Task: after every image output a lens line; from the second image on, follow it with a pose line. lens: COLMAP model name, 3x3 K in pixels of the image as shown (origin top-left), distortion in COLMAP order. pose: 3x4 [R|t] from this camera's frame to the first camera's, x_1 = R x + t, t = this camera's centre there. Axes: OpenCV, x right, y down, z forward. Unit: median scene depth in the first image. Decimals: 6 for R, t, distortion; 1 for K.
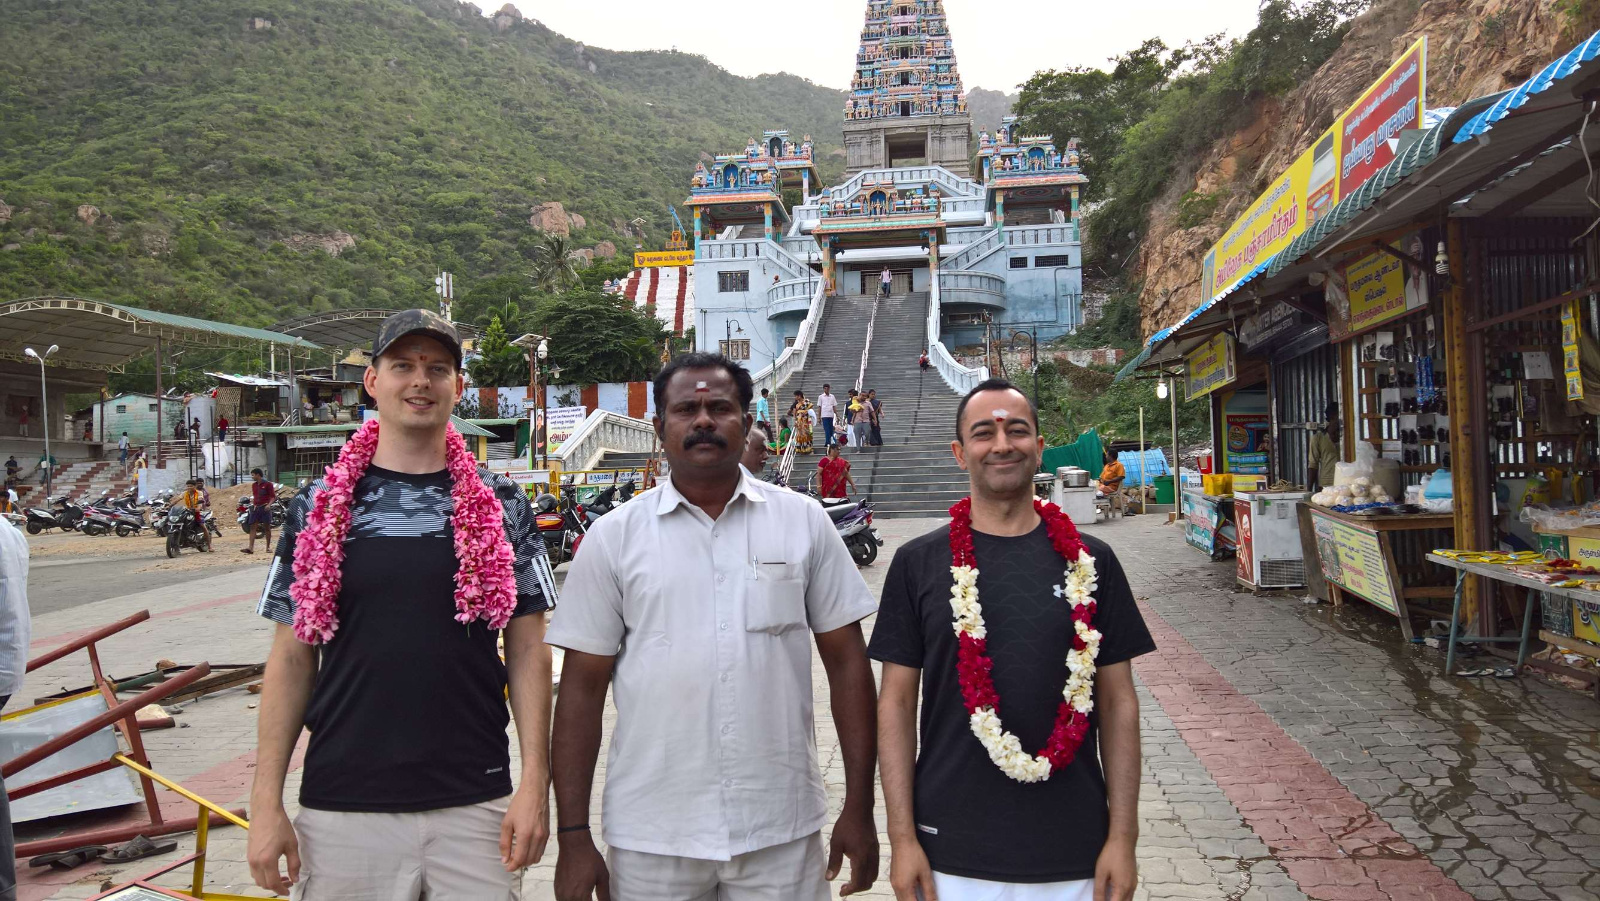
lens RADIAL K [[1185.8, 0, 800.0], [0, 1185.8, 450.5], [0, 0, 1]] dist [-0.005817, -0.001686]
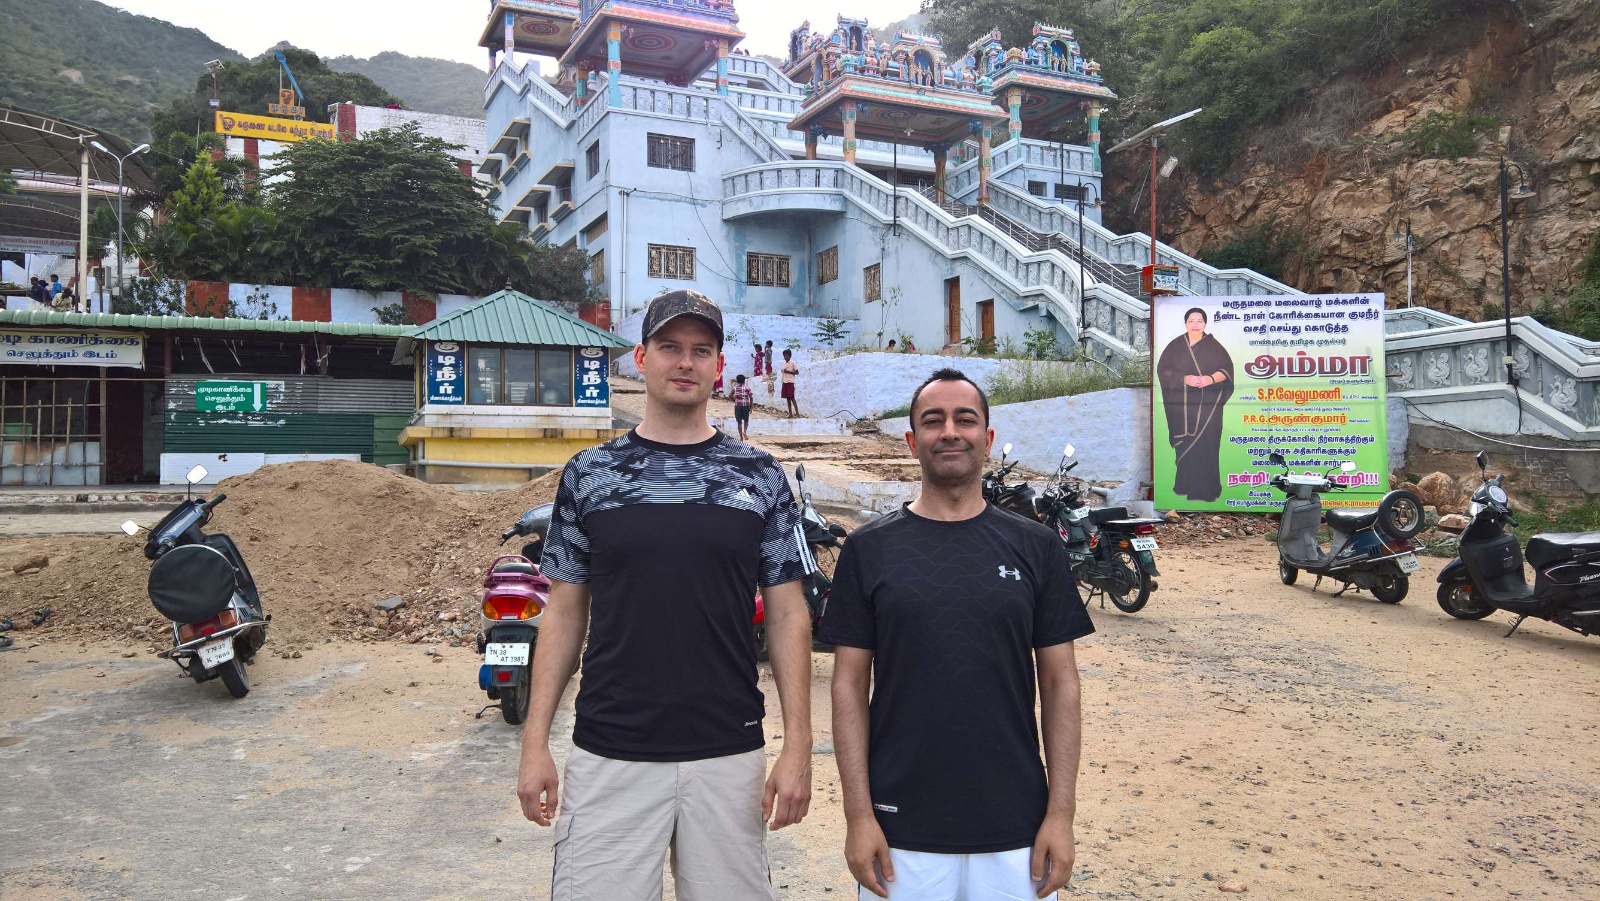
lens RADIAL K [[1185.8, 0, 800.0], [0, 1185.8, 450.5], [0, 0, 1]] dist [-0.005817, -0.001686]
pose [[0.821823, 0.026791, 0.569112, -0.356557], [-0.025844, 0.999619, -0.009737, 0.018266], [-0.569156, -0.006706, 0.822202, 0.458484]]
